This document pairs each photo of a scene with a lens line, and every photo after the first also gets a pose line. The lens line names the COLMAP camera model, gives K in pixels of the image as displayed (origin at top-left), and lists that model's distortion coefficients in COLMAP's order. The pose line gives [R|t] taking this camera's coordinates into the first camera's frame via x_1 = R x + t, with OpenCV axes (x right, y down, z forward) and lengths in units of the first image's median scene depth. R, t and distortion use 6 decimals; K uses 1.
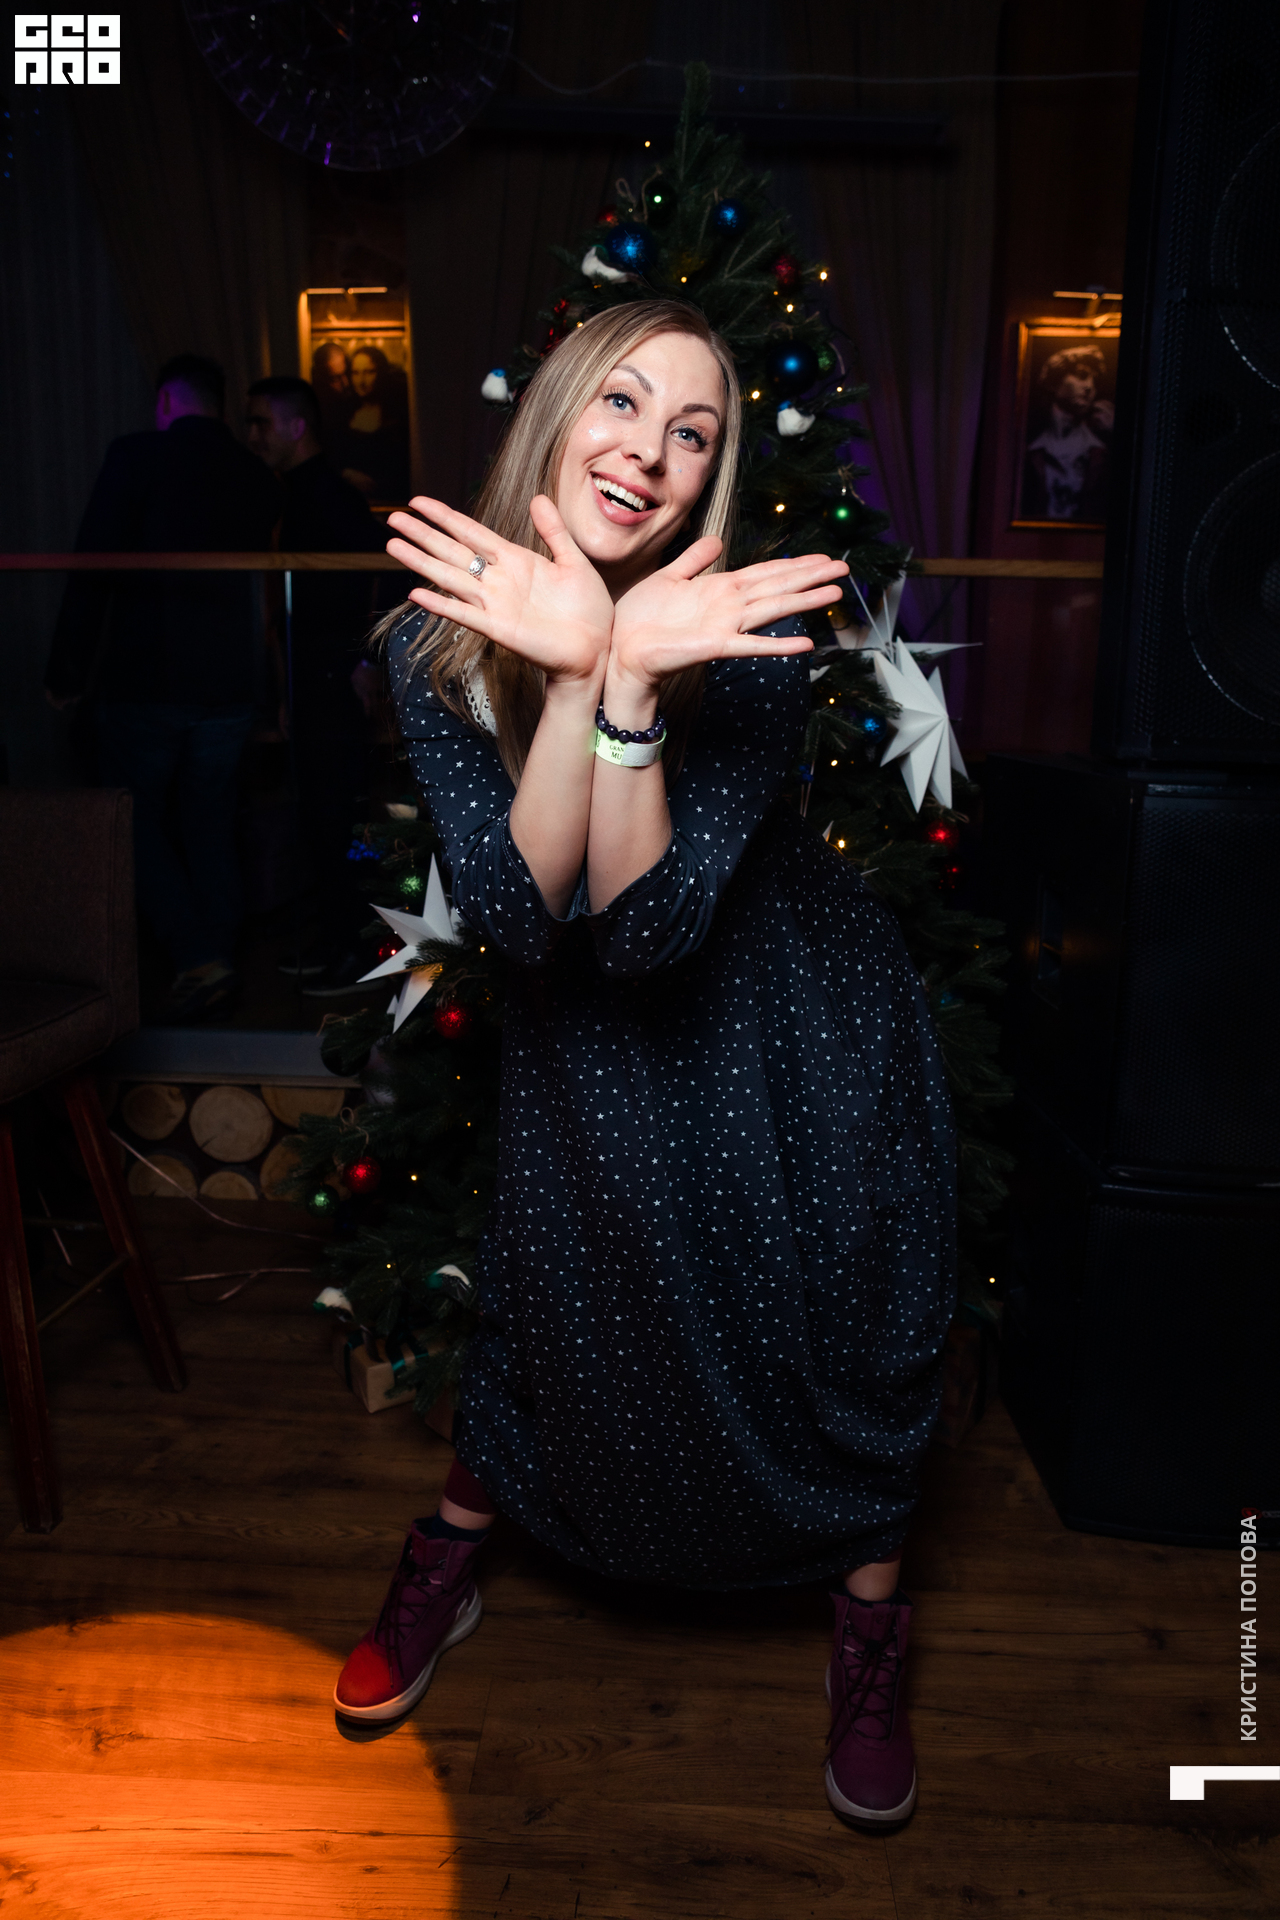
lens RADIAL K [[1370.8, 0, 624.8], [0, 1370.8, 963.6], [0, 0, 1]] dist [-0.099302, 0.087980]
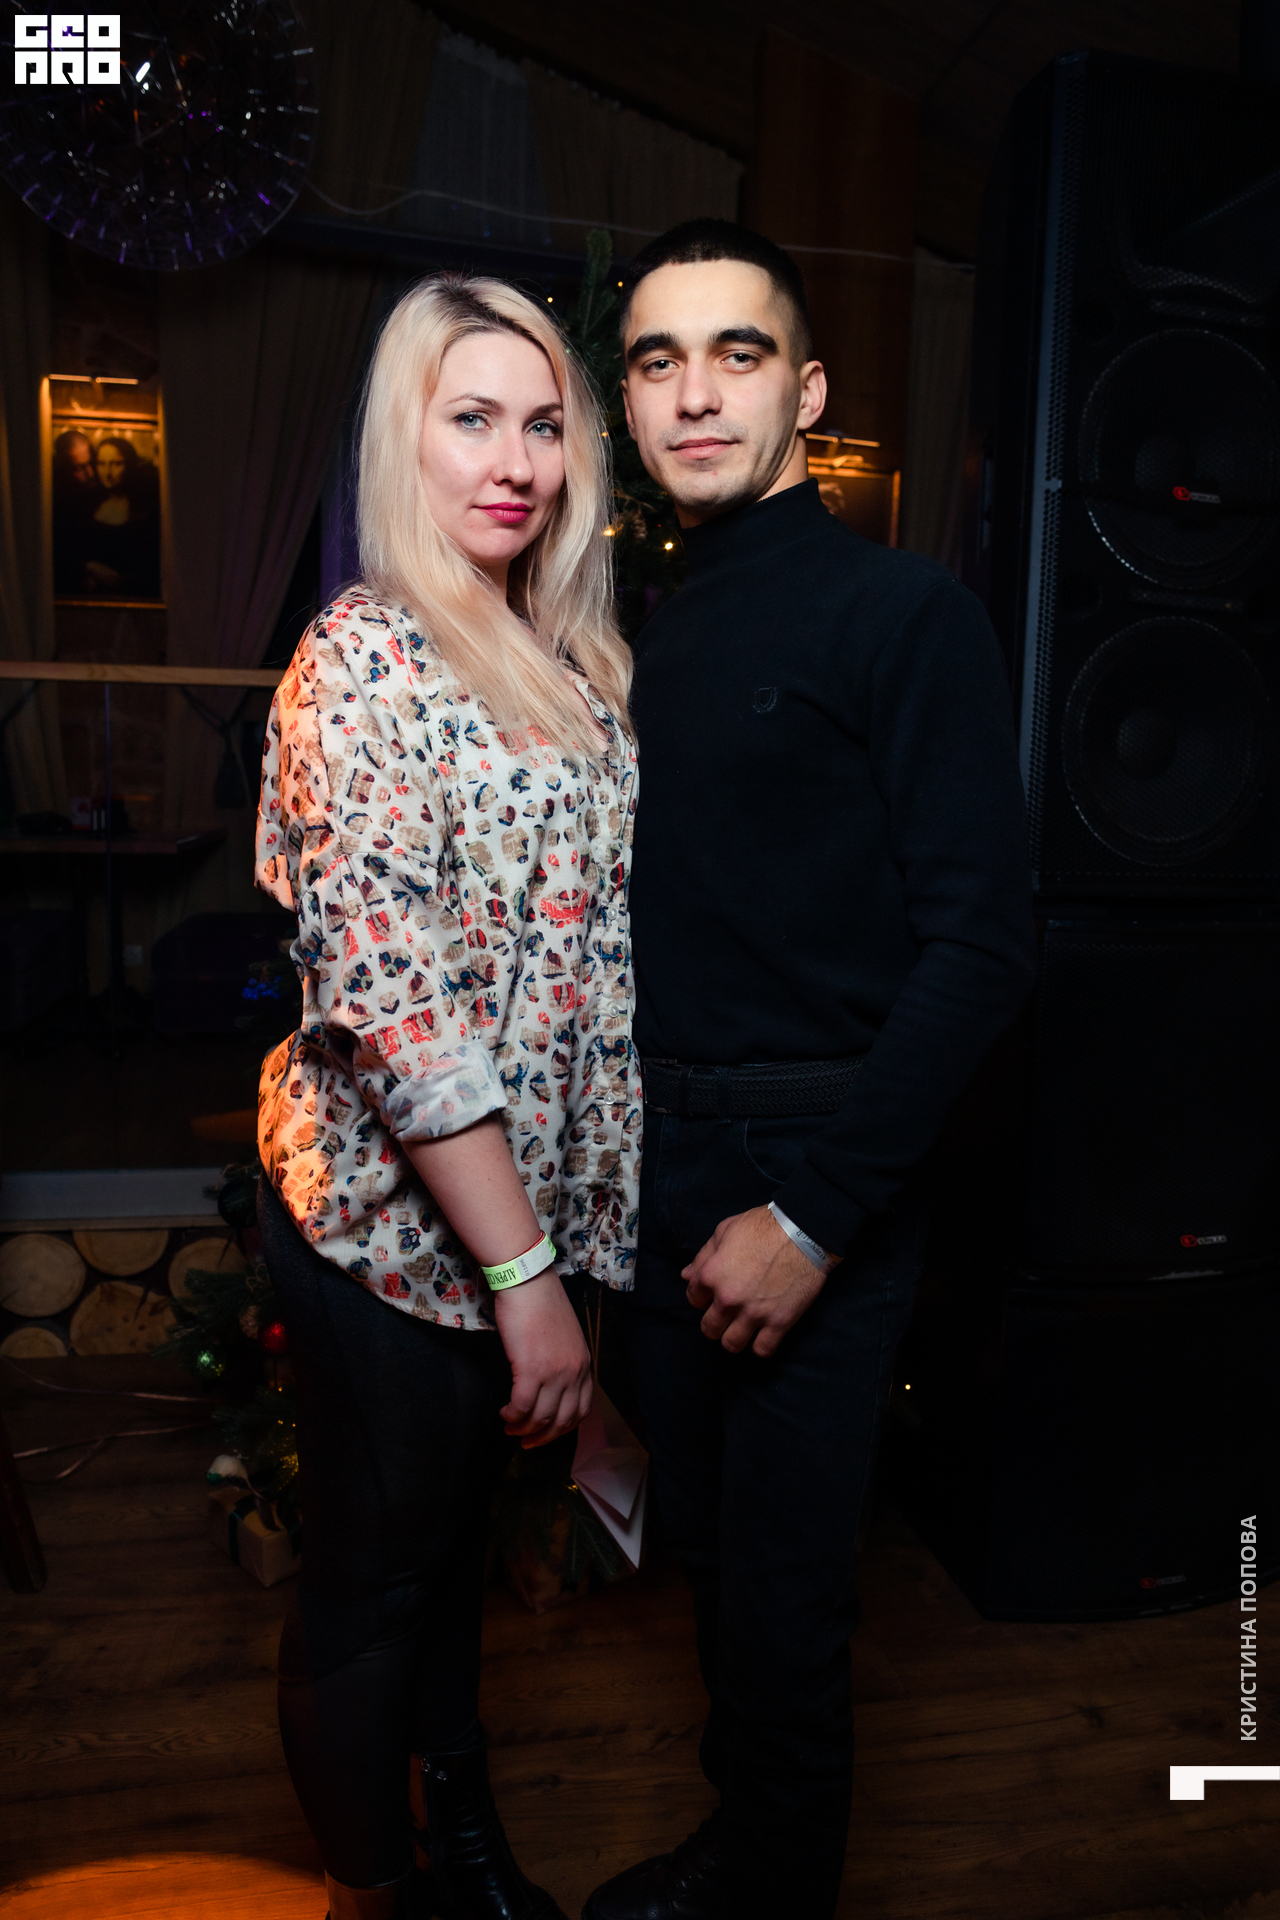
lens RADIAL K [[1370.8, 0, 651.4], [0, 1370.8, 951.3], [0, 0, 1]] dist [-0.099302, 0.087980]
pose [[0.969017, -0.017180, 0.246396, -0.107952], [0.034805, 0.997122, -0.067358, -0.024013], [-0.244529, 0.073847, 0.966826, 0.007475]]
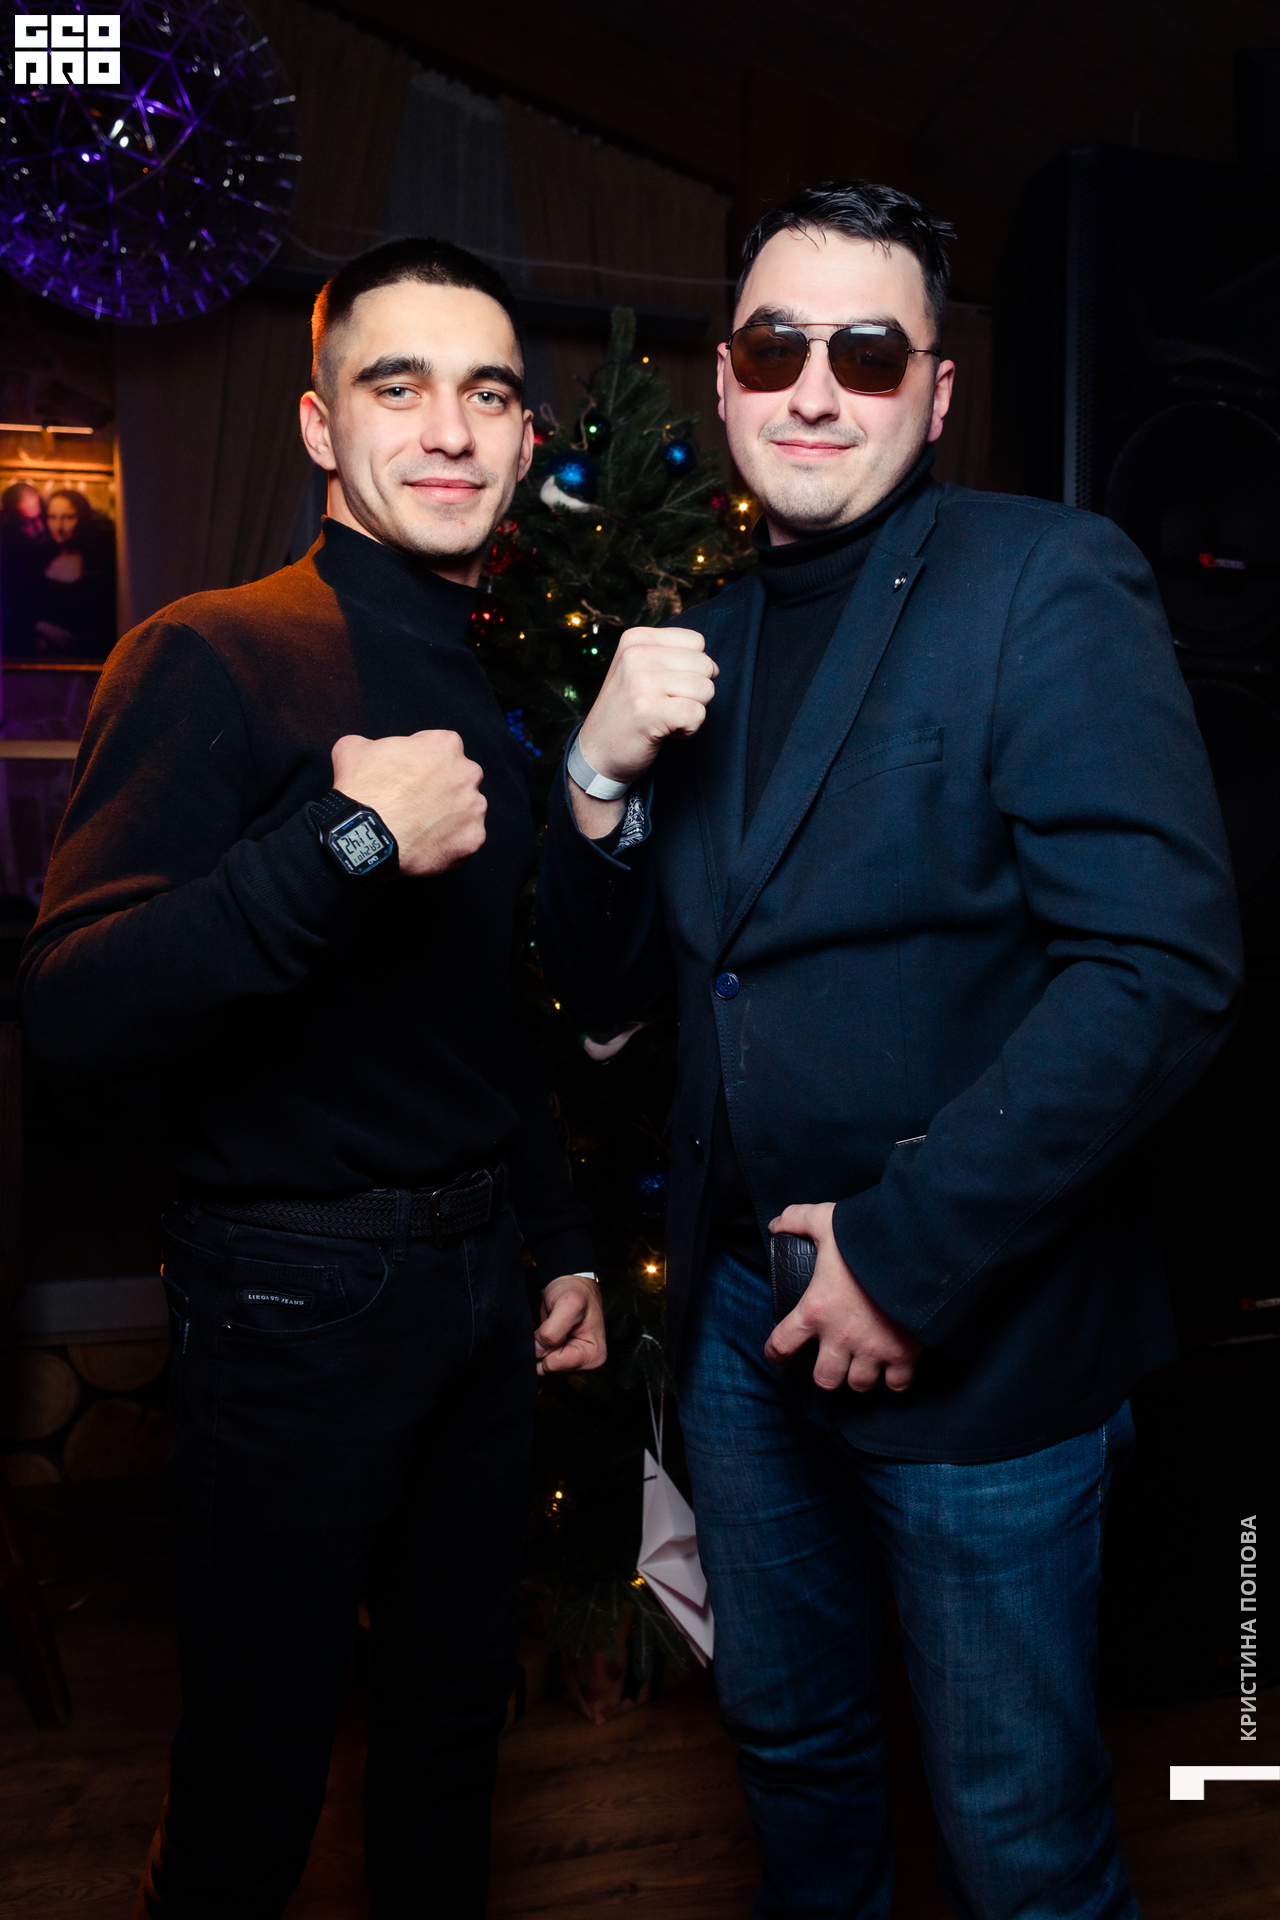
lens RADIAL K [[1513.3, 0, 709.4], [0, 1513.3, 944.6], [0, 0, 1]] dist [-0.083050, 0.066078]
pose [[0.954239, -0.029398, 0.297595, -0.151035], [0.067264, 0.990755, -0.117810, -0.022576], [-0.291381, 0.132437, 0.947395, -0.040704]]
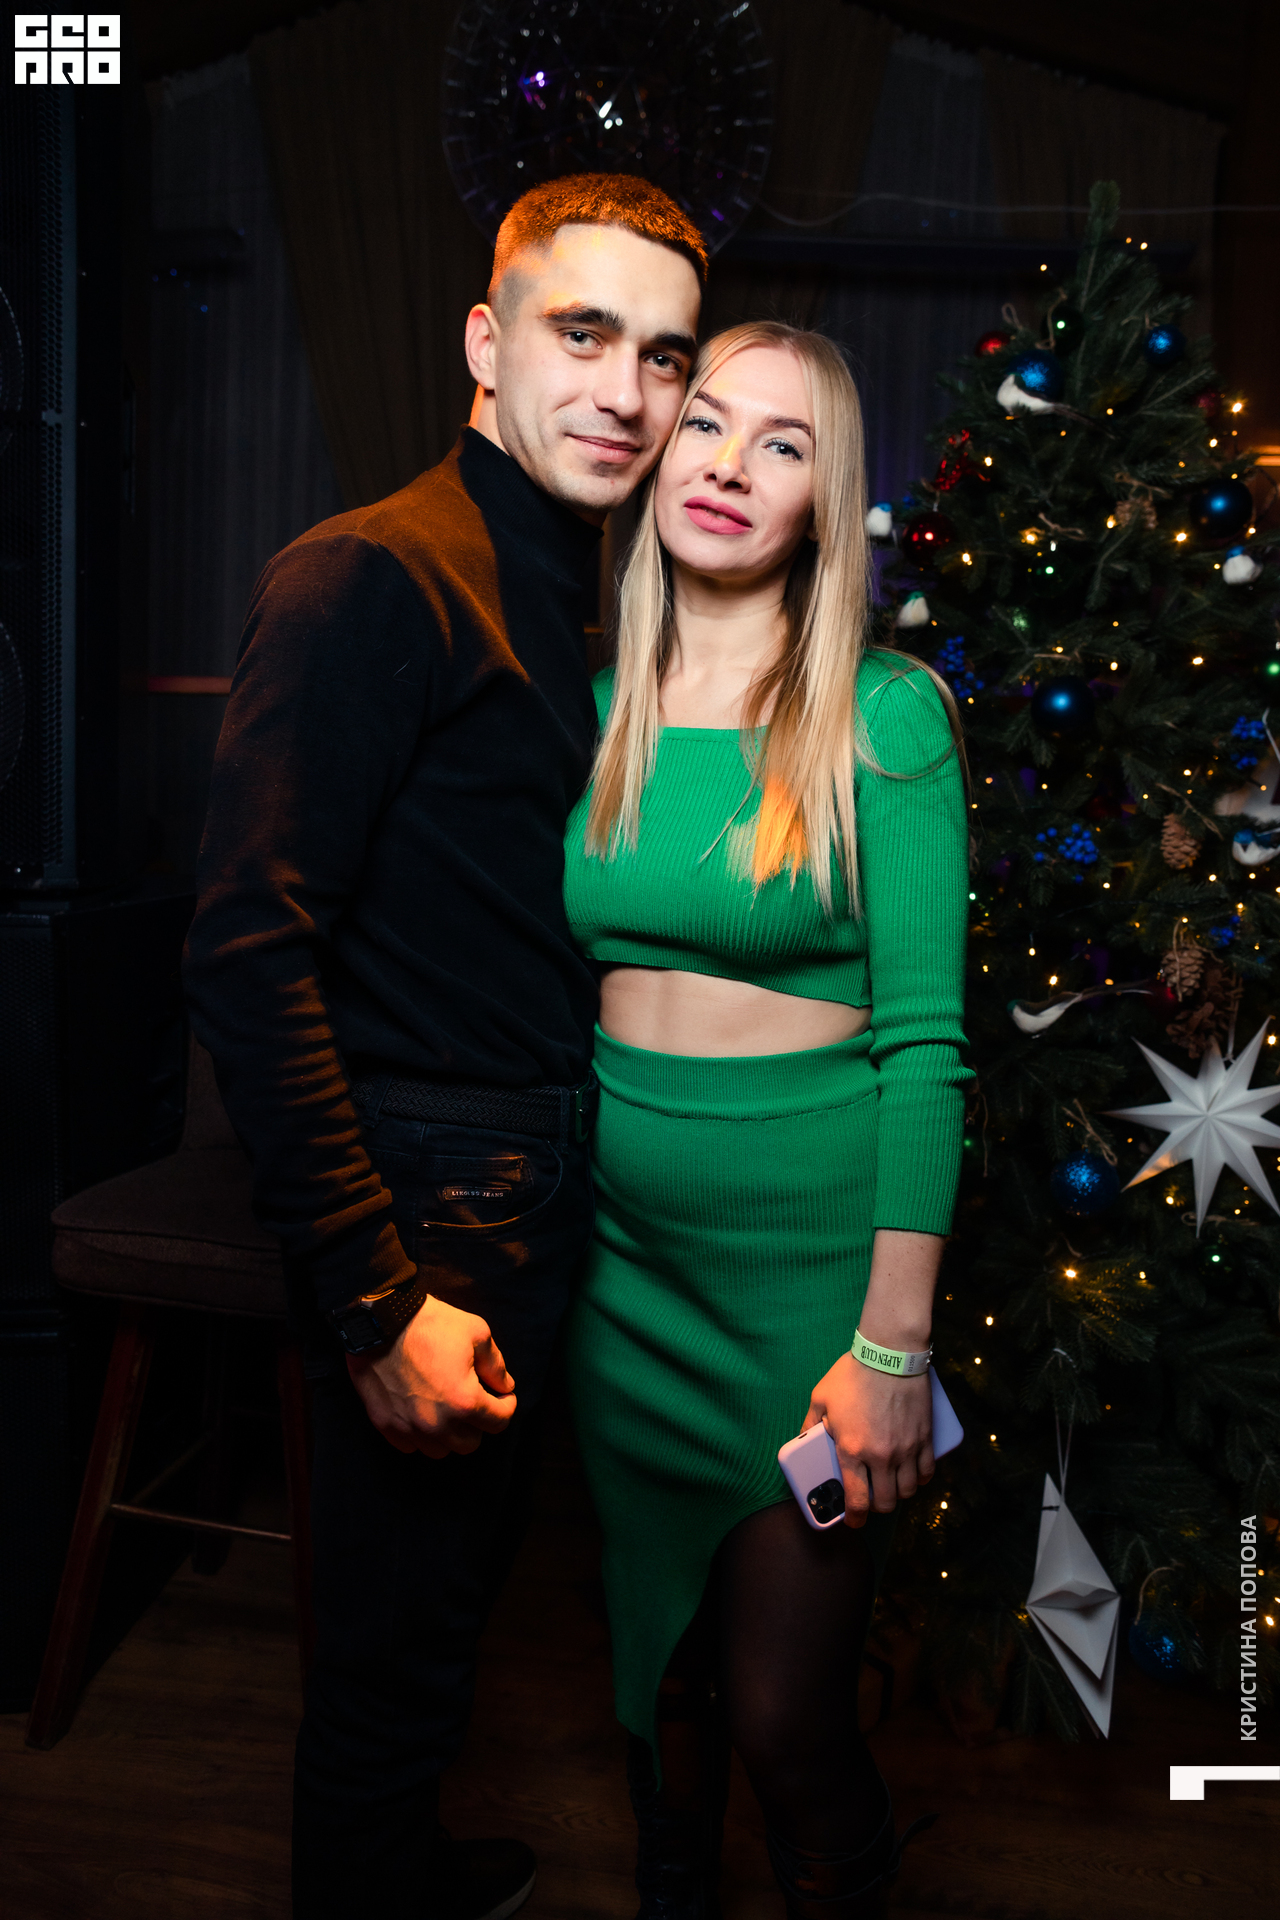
lens RADIAL K [[1370.8, 0, 615.8], [0, 1370.8, 949.7], [0, 0, 1]] dist [-0.099302, 0.087980]
pose [[0.997166, 0.026522, -0.070410, -0.125584], [-0.032558, 0.995762, -0.086016, -0.035387], [0.067830, 0.088064, 0.993803, 0.066335]]
